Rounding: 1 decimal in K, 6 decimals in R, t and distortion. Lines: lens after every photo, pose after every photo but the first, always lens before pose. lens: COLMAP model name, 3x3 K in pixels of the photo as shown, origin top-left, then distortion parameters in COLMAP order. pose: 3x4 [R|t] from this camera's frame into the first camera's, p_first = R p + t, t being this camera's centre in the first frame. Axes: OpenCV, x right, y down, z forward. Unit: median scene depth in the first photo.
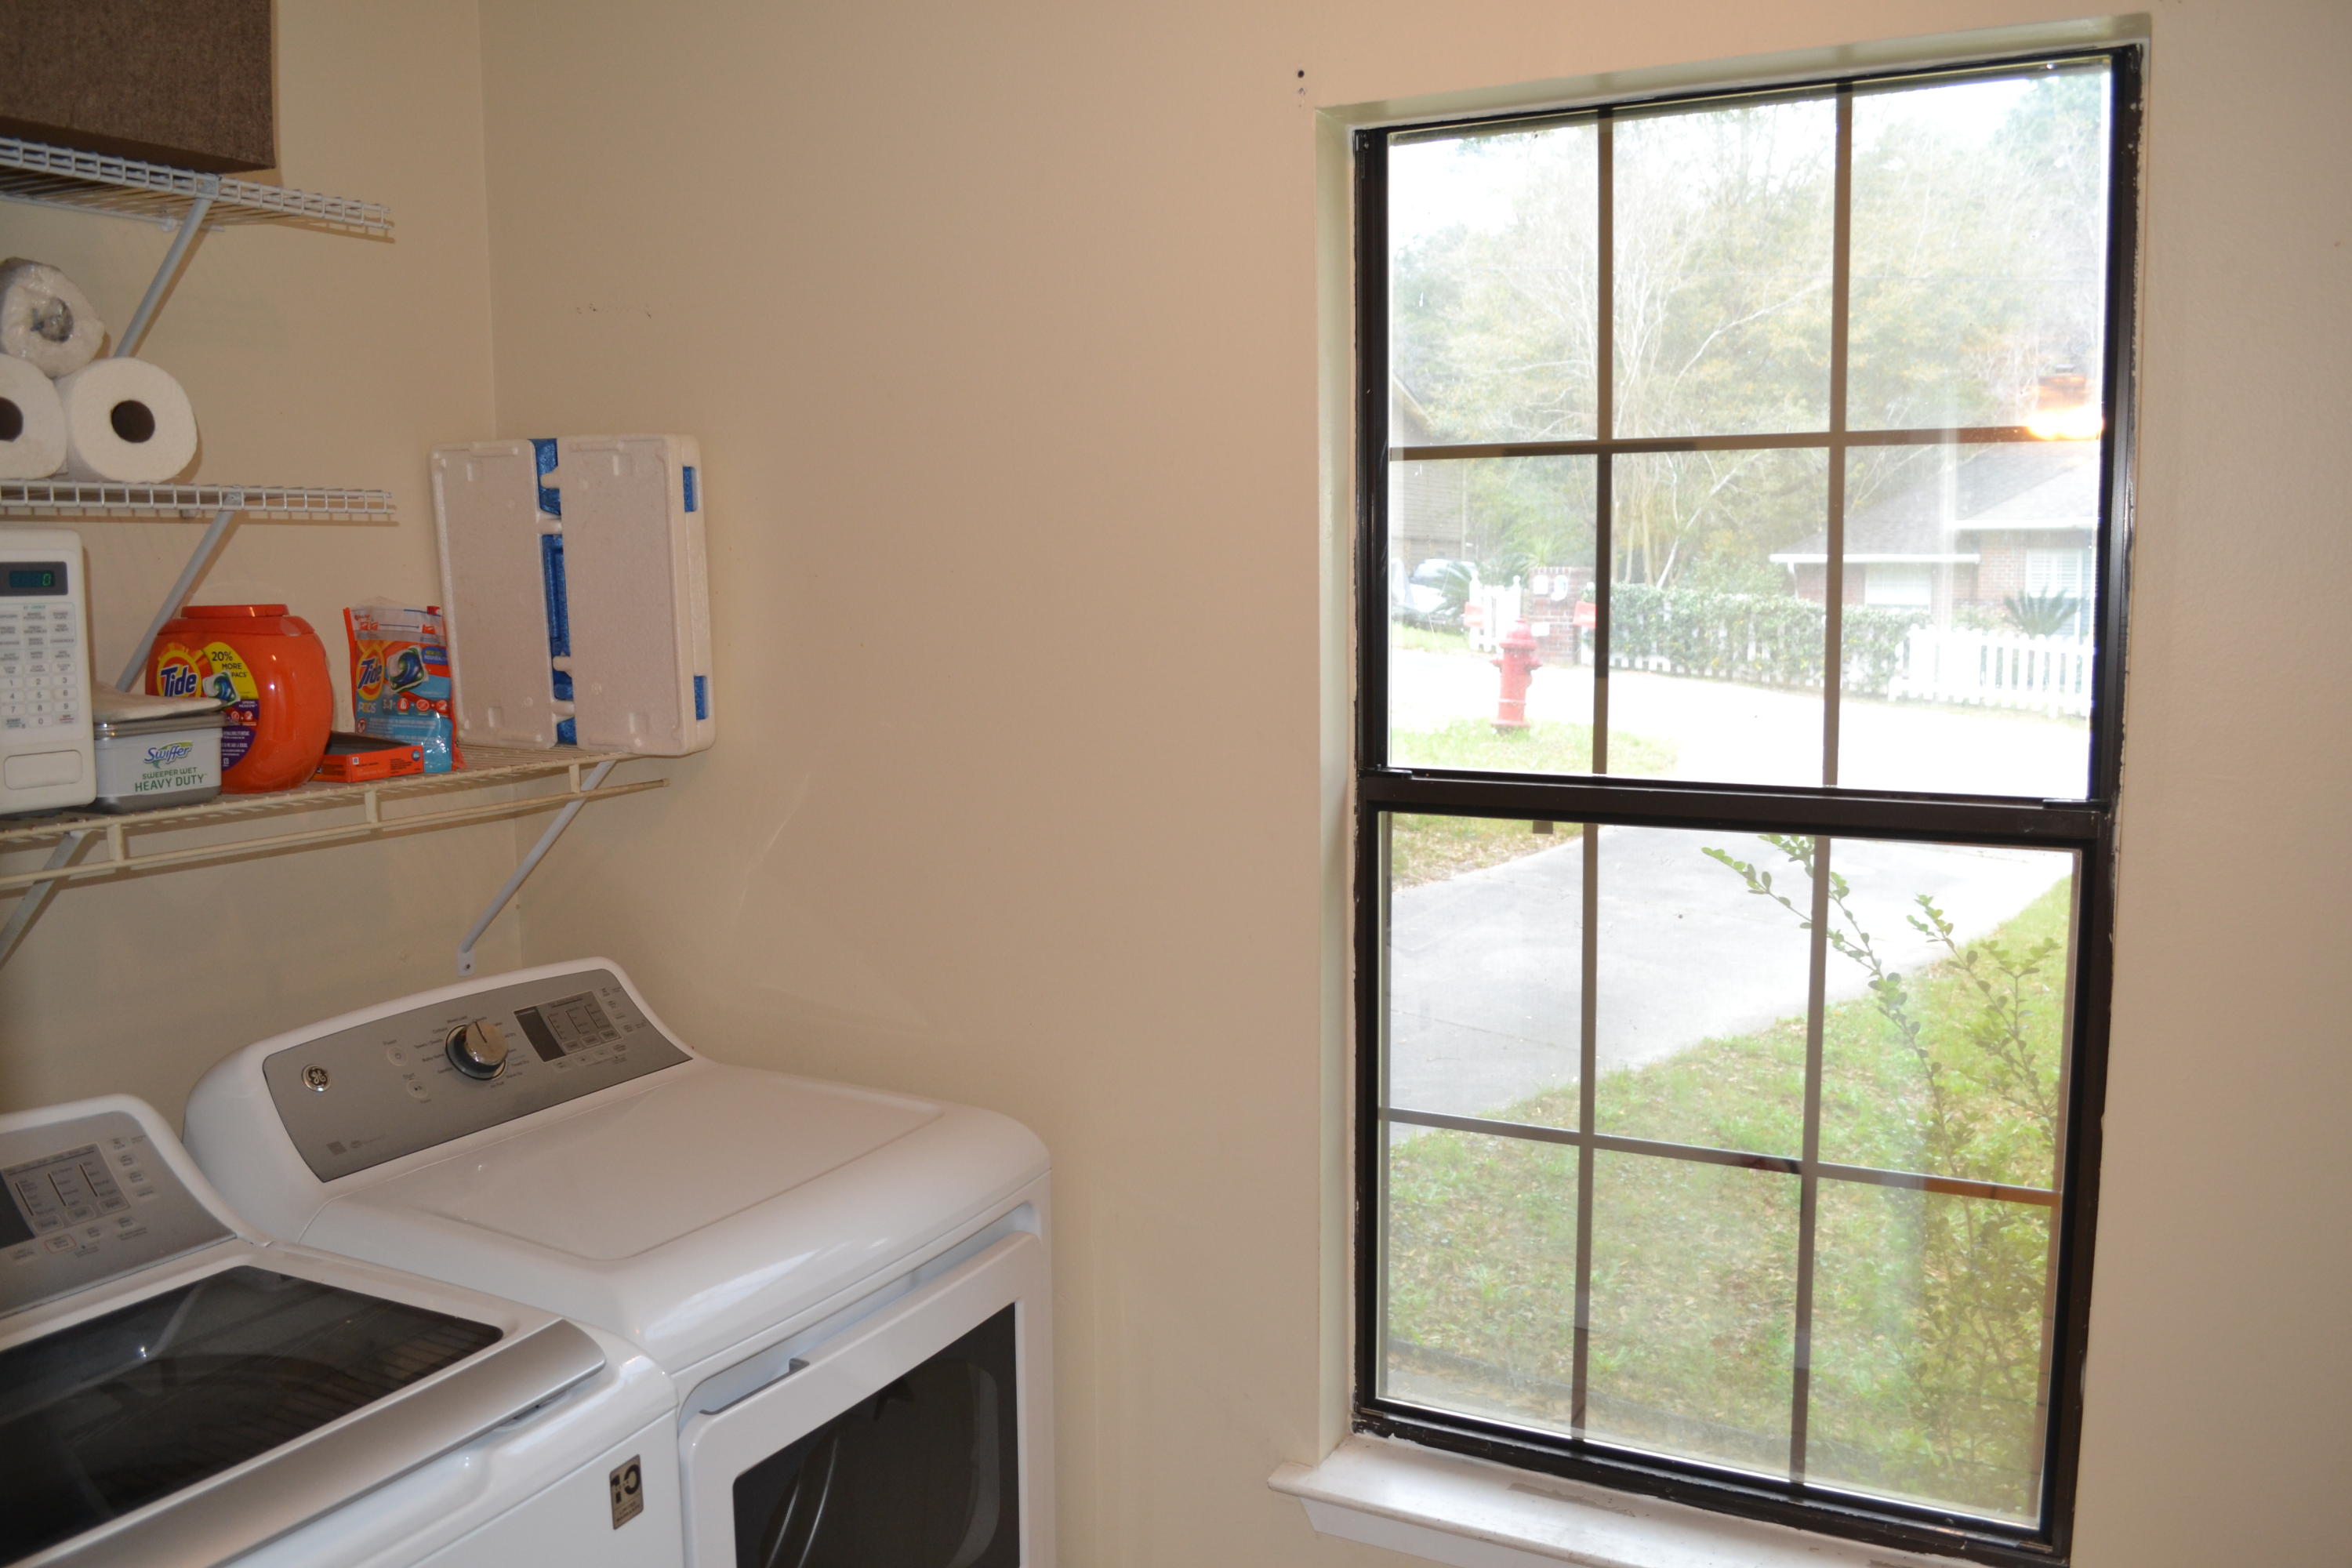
lens RADIAL K [[1923.0, 0, 1160.2], [0, 1923.0, 791.0], [0, 0, 1]] dist [-0.081915, 0.009195]
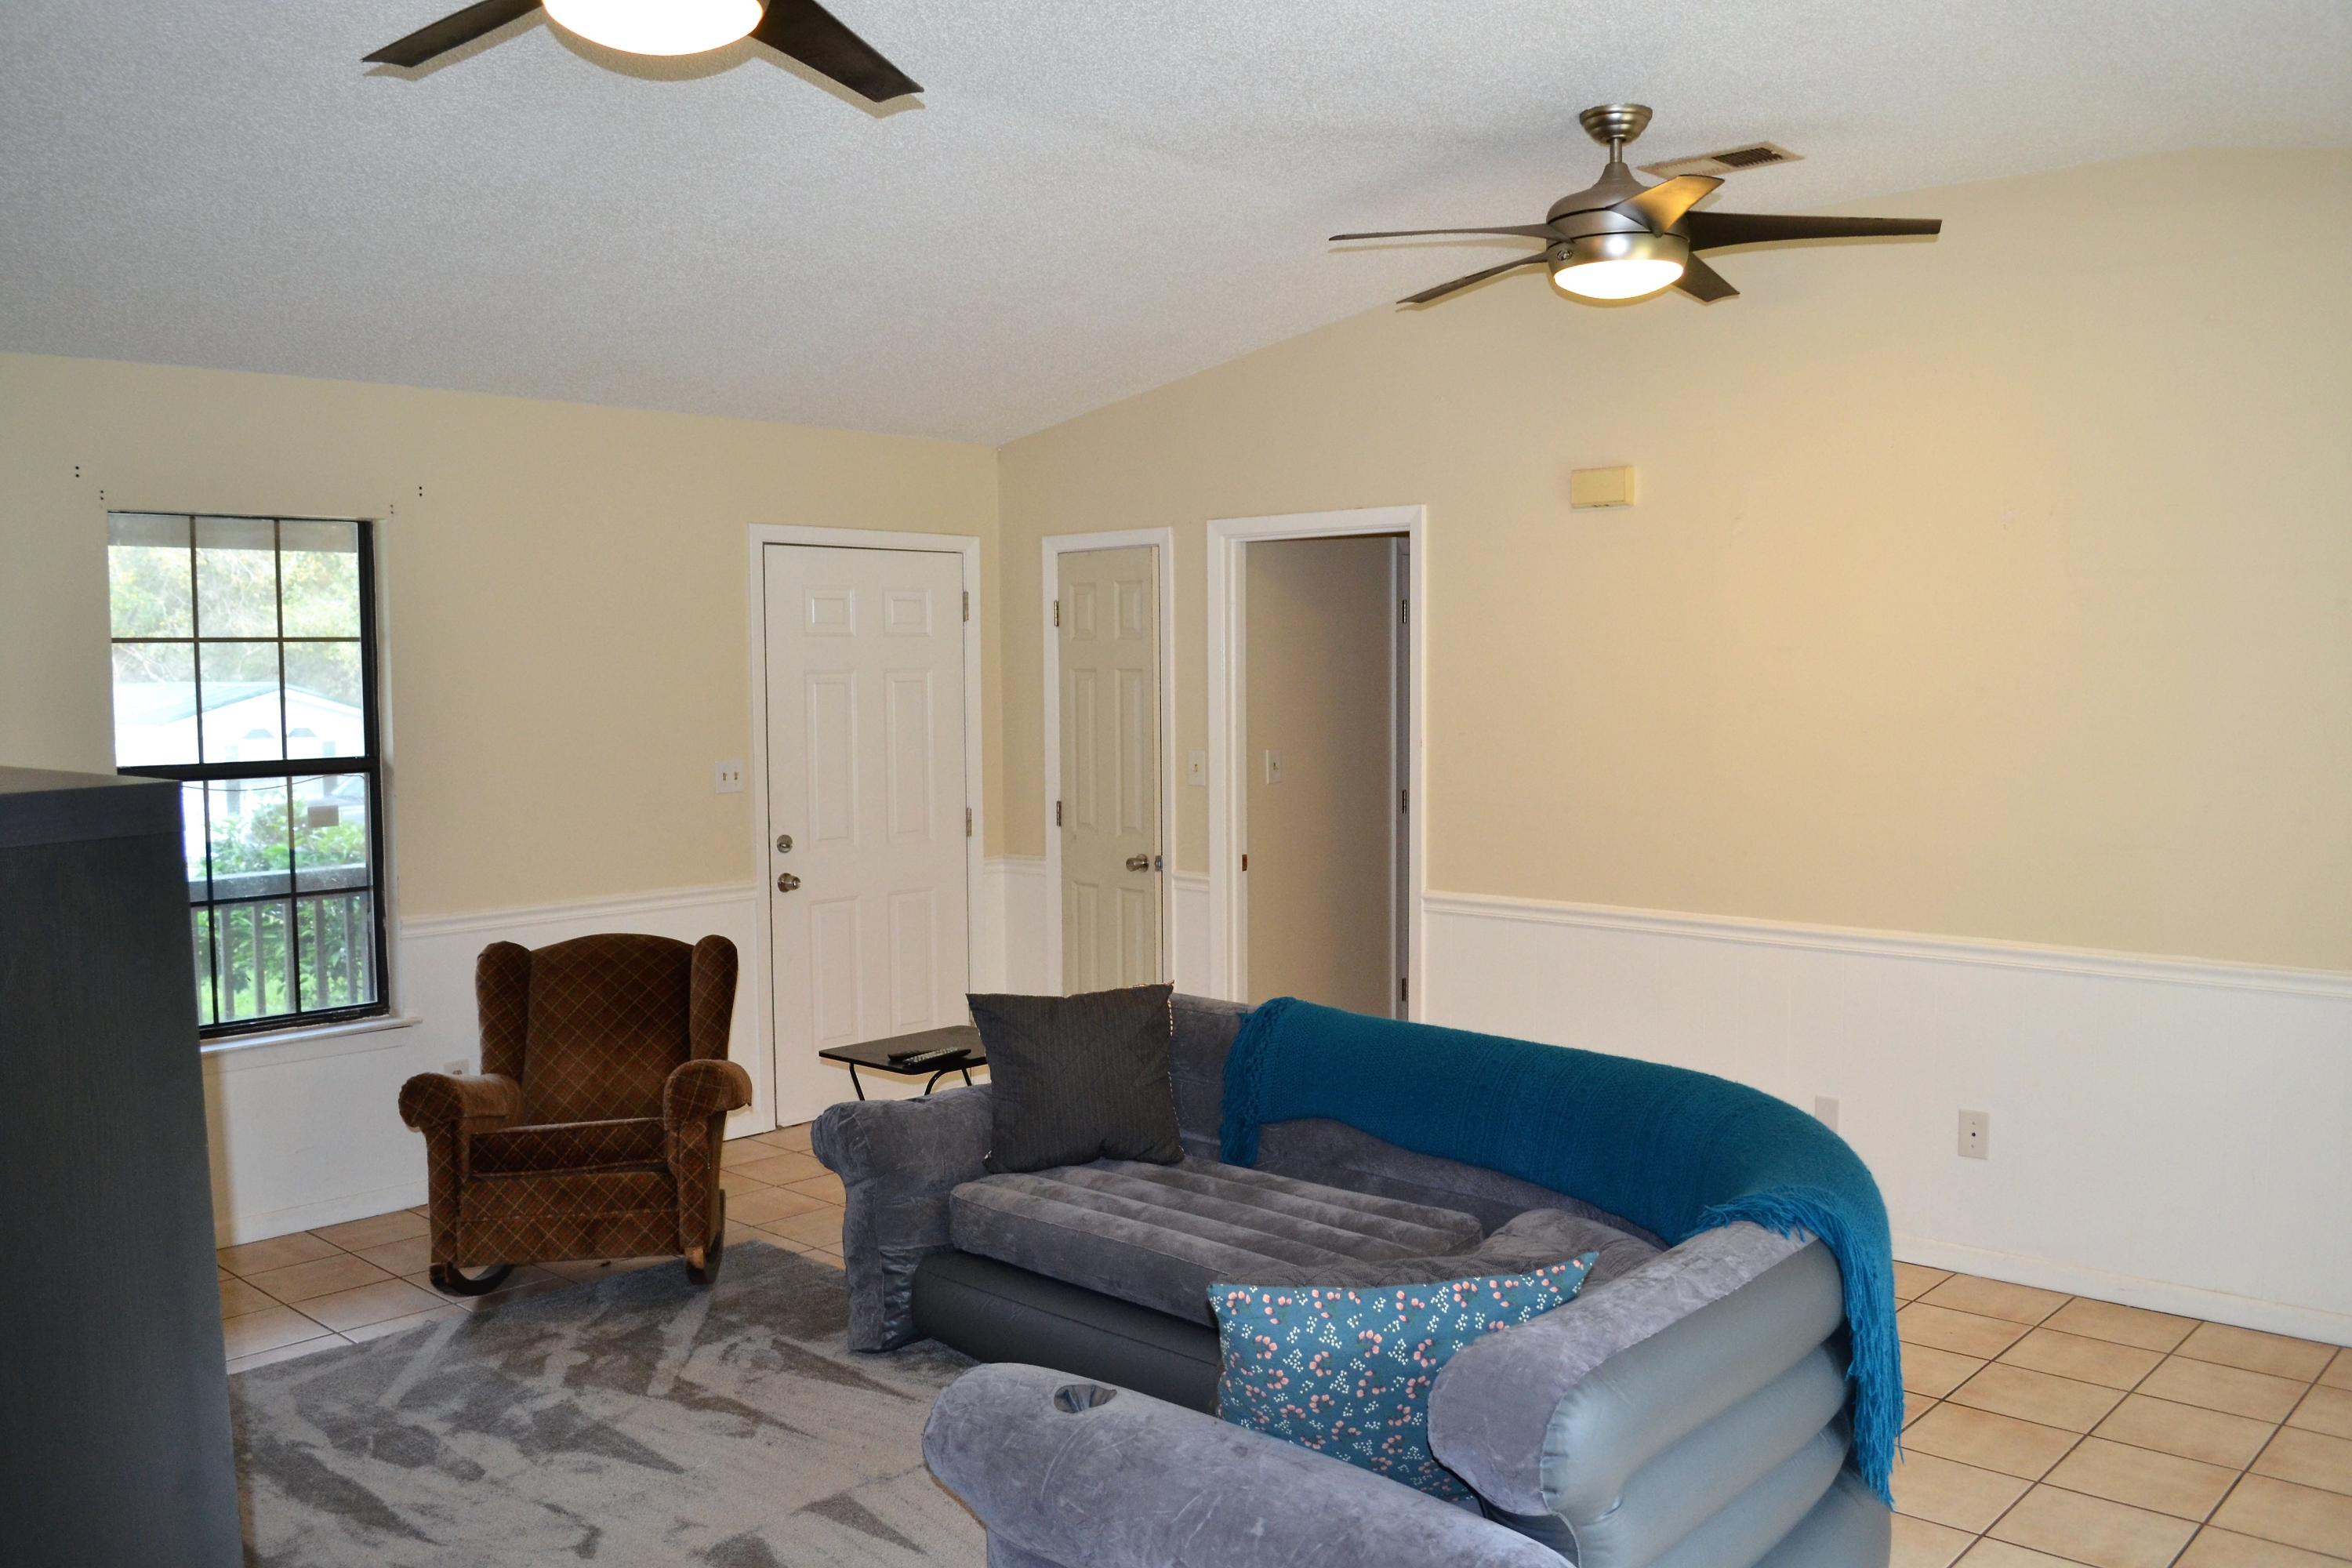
lens RADIAL K [[1923.0, 0, 1160.2], [0, 1923.0, 791.0], [0, 0, 1]] dist [-0.081915, 0.009195]
pose [[0.254125, -0.057518, 0.965460, -2.060810], [0.122801, 0.992070, 0.026780, 0.131875], [-0.959344, 0.111754, 0.259173, -0.964102]]
